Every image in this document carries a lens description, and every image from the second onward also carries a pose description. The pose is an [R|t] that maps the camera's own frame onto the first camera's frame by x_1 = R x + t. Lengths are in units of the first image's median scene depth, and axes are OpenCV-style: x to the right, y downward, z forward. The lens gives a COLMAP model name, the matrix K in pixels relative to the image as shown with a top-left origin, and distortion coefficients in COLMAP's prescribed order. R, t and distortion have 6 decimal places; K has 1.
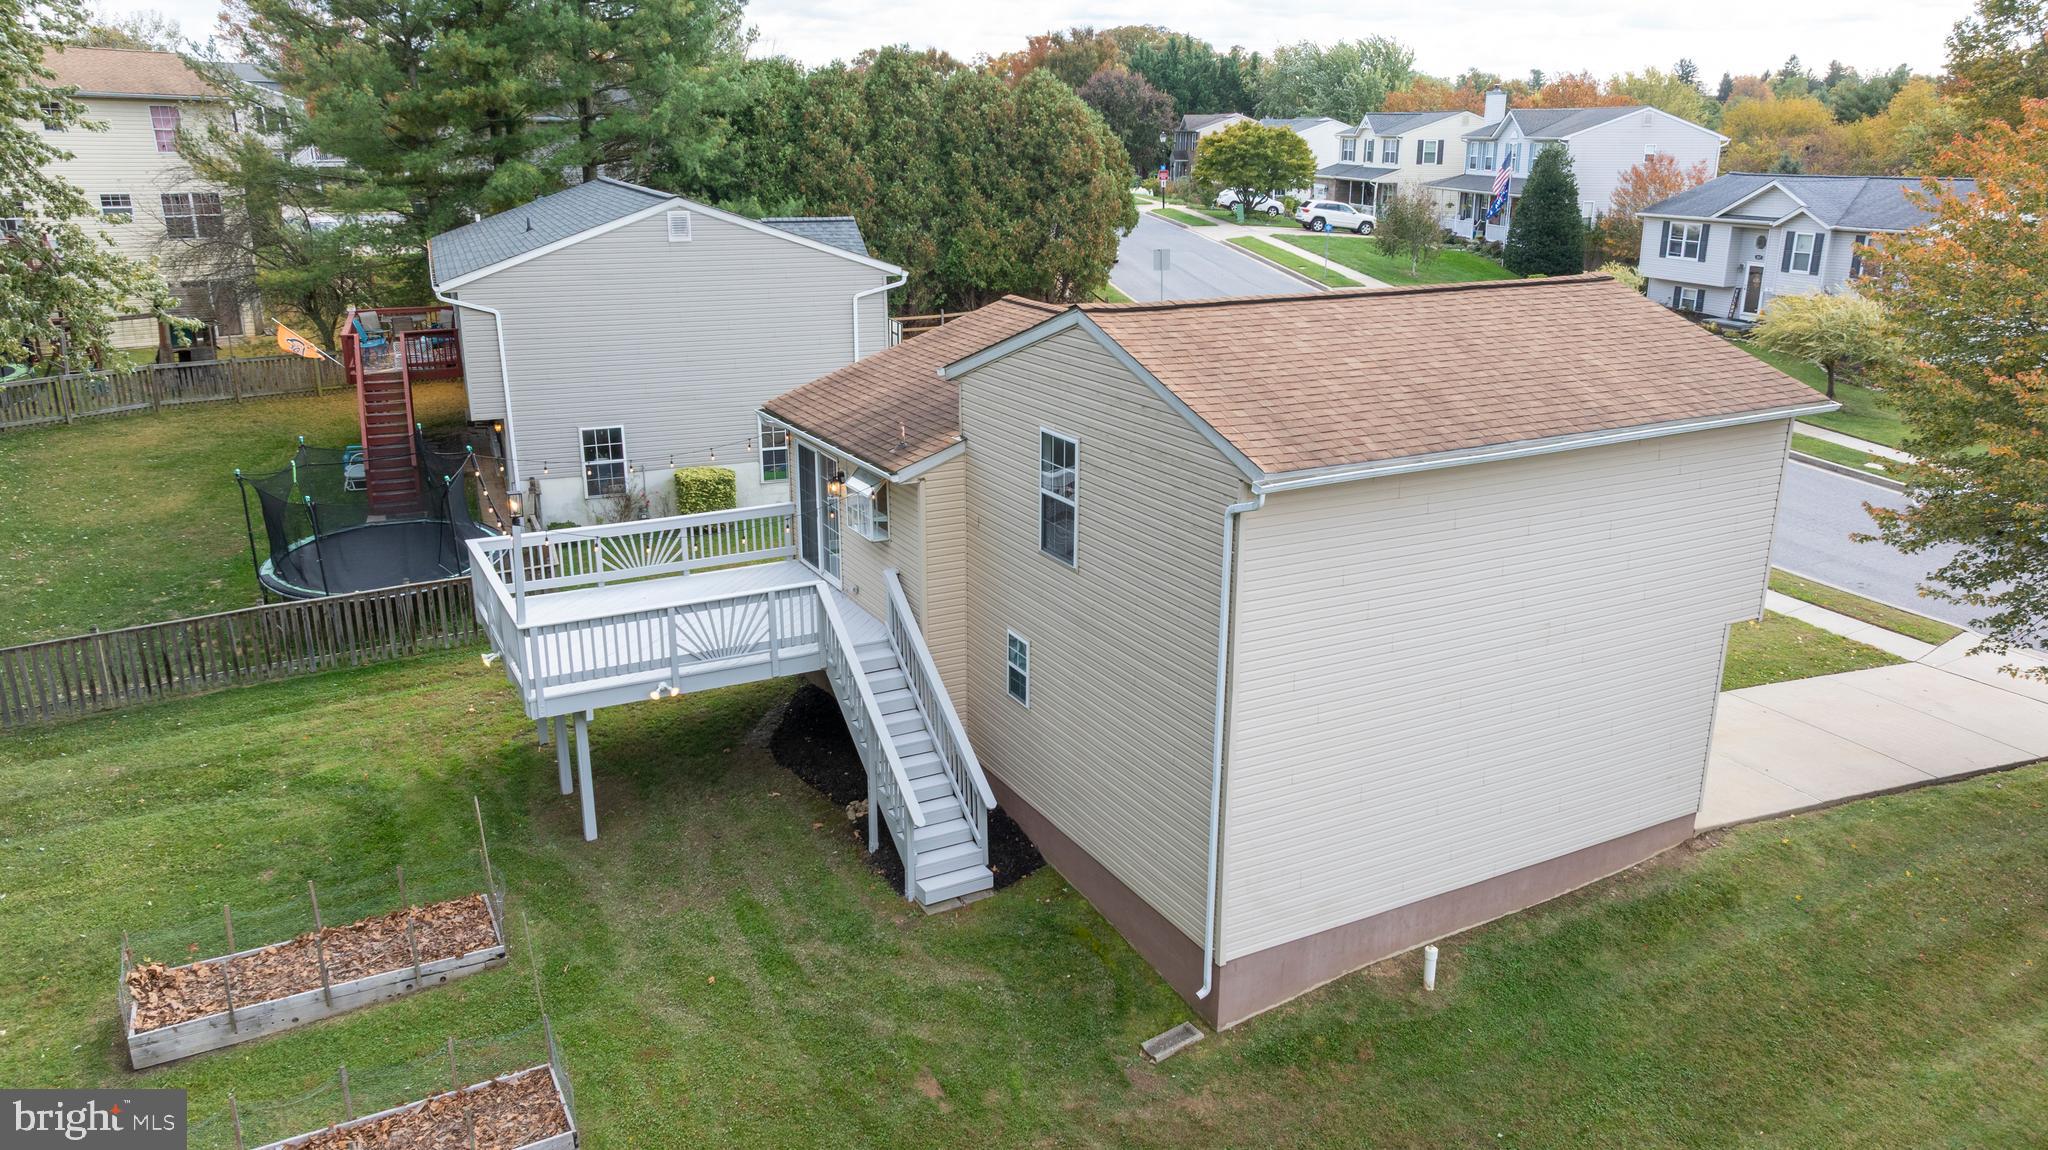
lens RADIAL K [[1429.1, 0, 1024.0], [0, 1429.1, 575.0], [0, 0, 1]] dist [-0.007195, 0.008125]
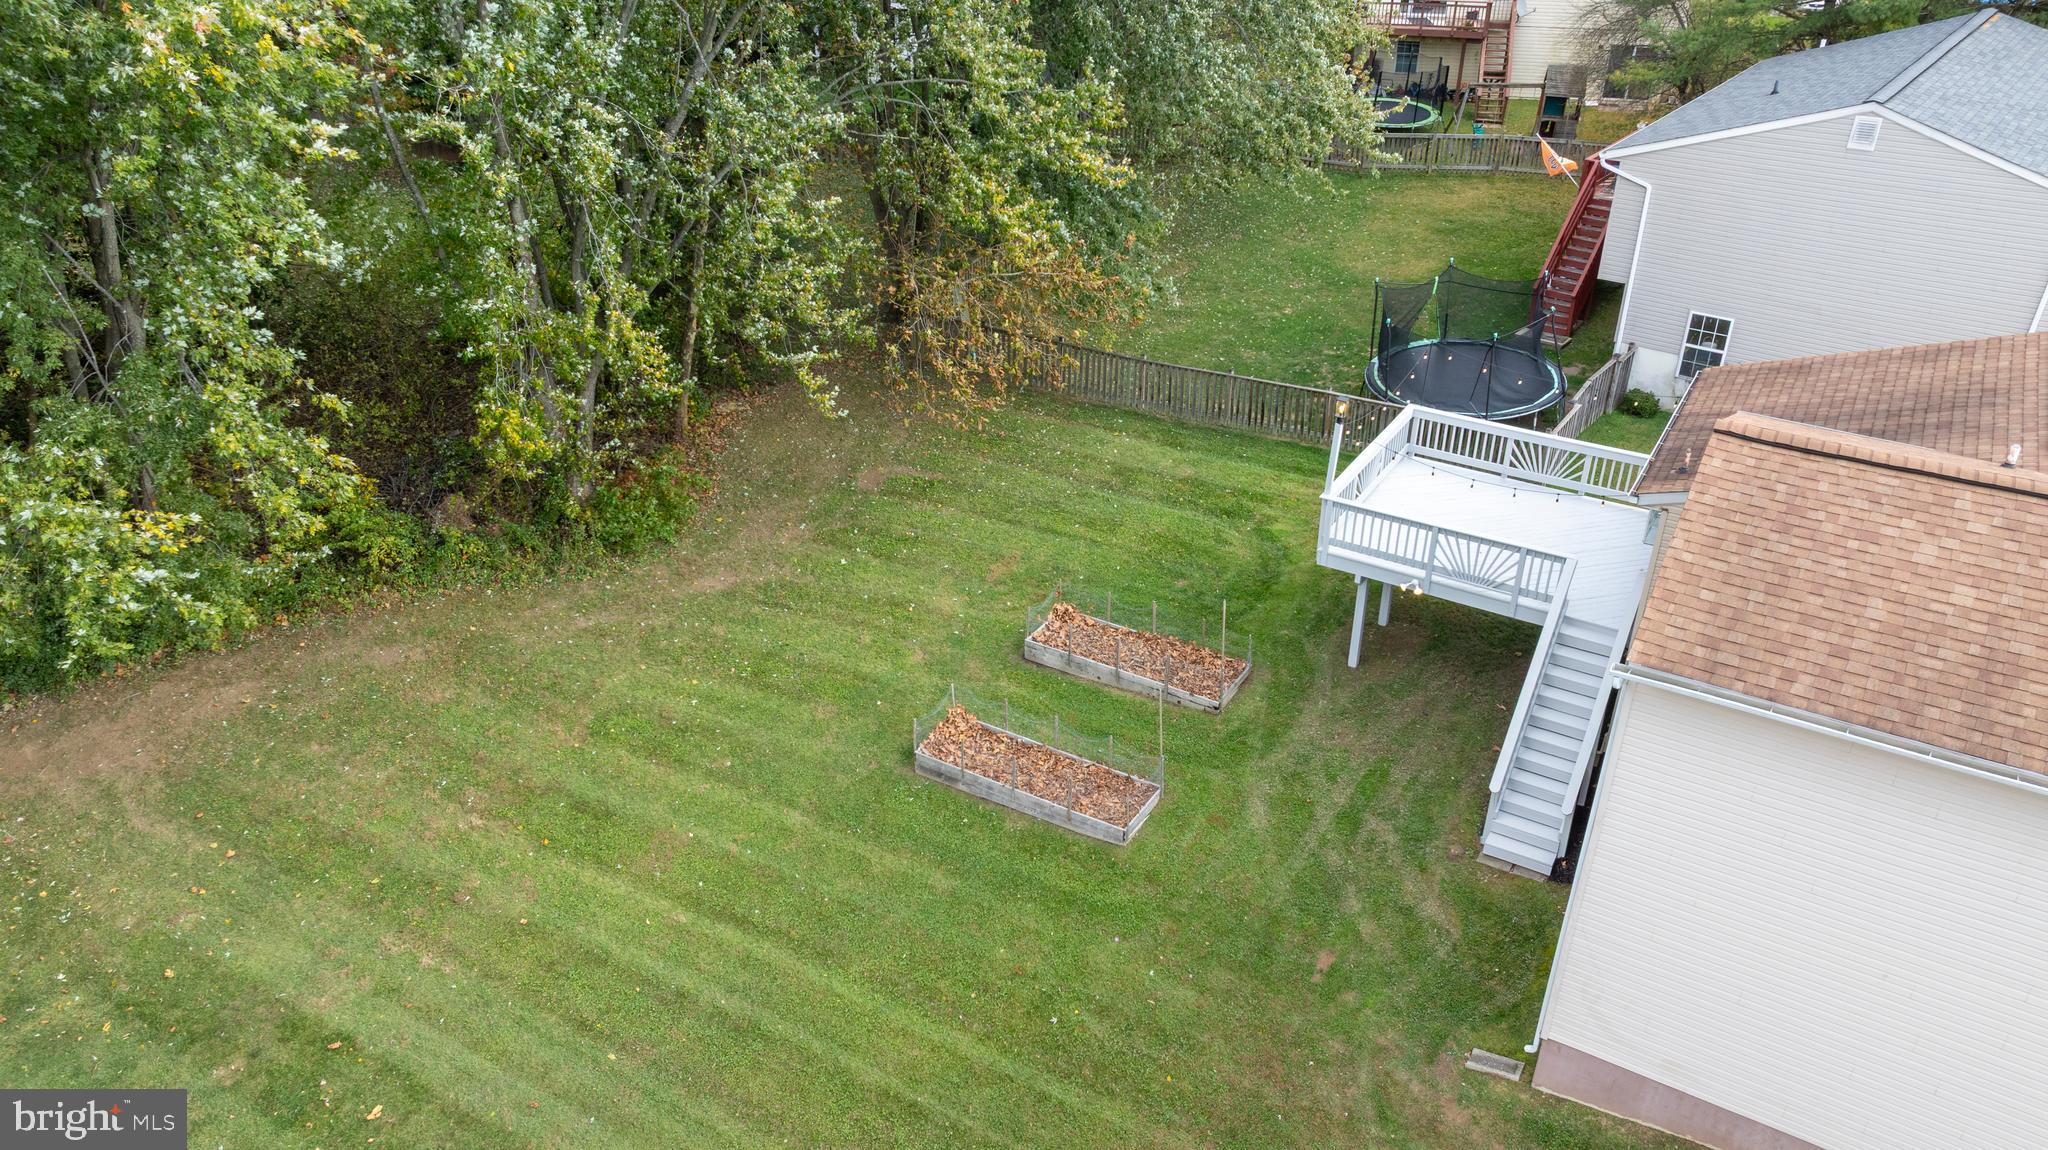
lens RADIAL K [[1429.1, 0, 1024.0], [0, 1429.1, 575.0], [0, 0, 1]] dist [-0.007195, 0.008125]
pose [[0.504416, 0.424387, -0.751971, 0.492492], [-0.253722, 0.905283, 0.340716, -0.258567], [0.825342, 0.018930, 0.564315, 0.037073]]
